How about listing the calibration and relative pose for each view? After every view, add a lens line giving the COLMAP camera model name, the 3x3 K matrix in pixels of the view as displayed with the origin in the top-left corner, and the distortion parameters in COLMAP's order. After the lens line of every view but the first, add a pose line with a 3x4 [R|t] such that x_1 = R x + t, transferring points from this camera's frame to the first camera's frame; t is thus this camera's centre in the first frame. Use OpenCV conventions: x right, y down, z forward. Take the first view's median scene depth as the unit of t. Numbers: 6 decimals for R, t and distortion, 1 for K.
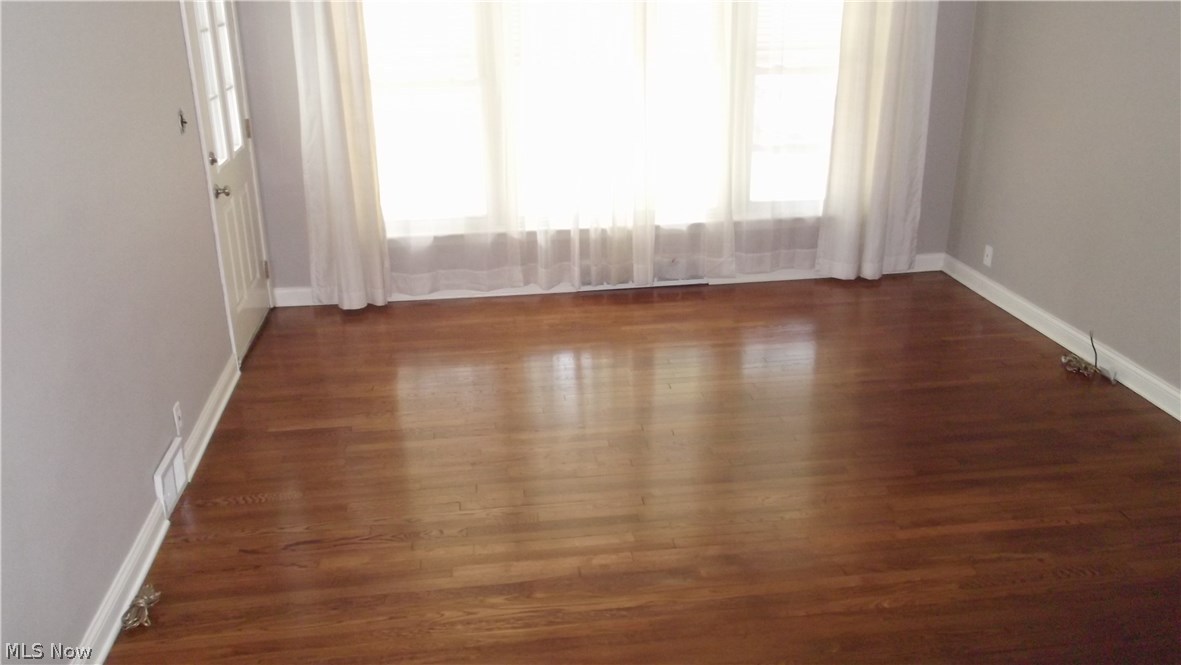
lens RADIAL K [[981.5, 0, 591.2], [0, 981.5, 336.5], [0, 0, 1]] dist [-0.046083, 0.051923]
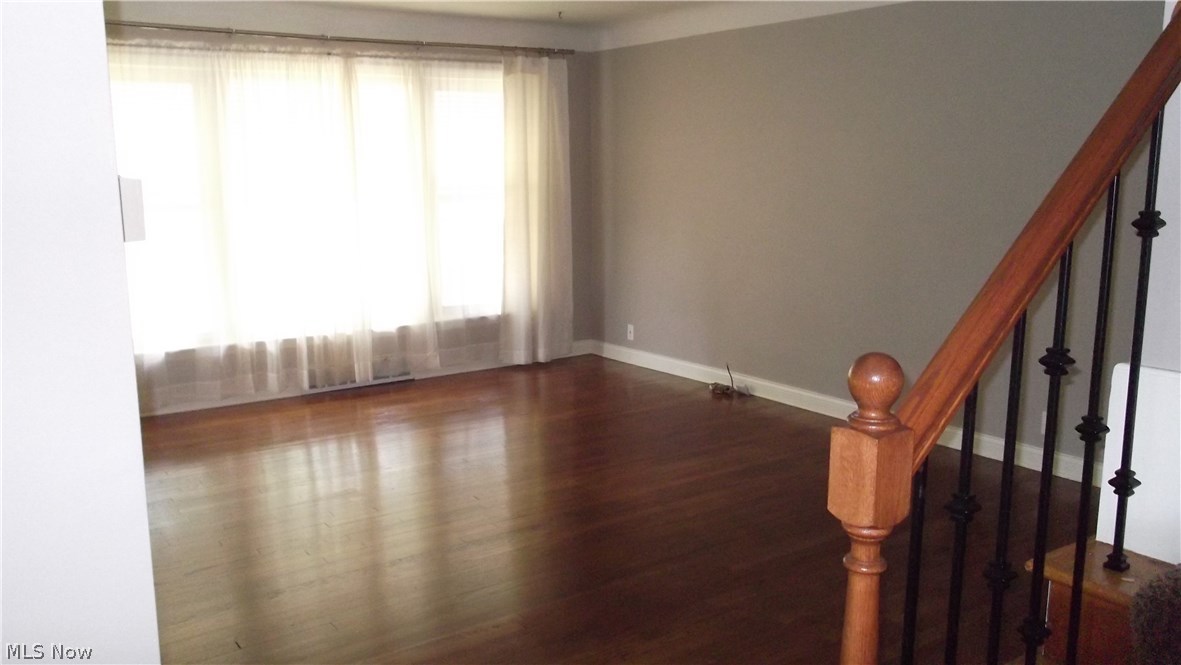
lens RADIAL K [[981.5, 0, 589.4], [0, 981.5, 330.1], [0, 0, 1]] dist [-0.046083, 0.051923]
pose [[0.885216, -0.062782, 0.460924, -0.235894], [0.152703, 0.975161, -0.160444, 0.110590], [-0.439402, 0.212412, 0.872815, -0.120465]]
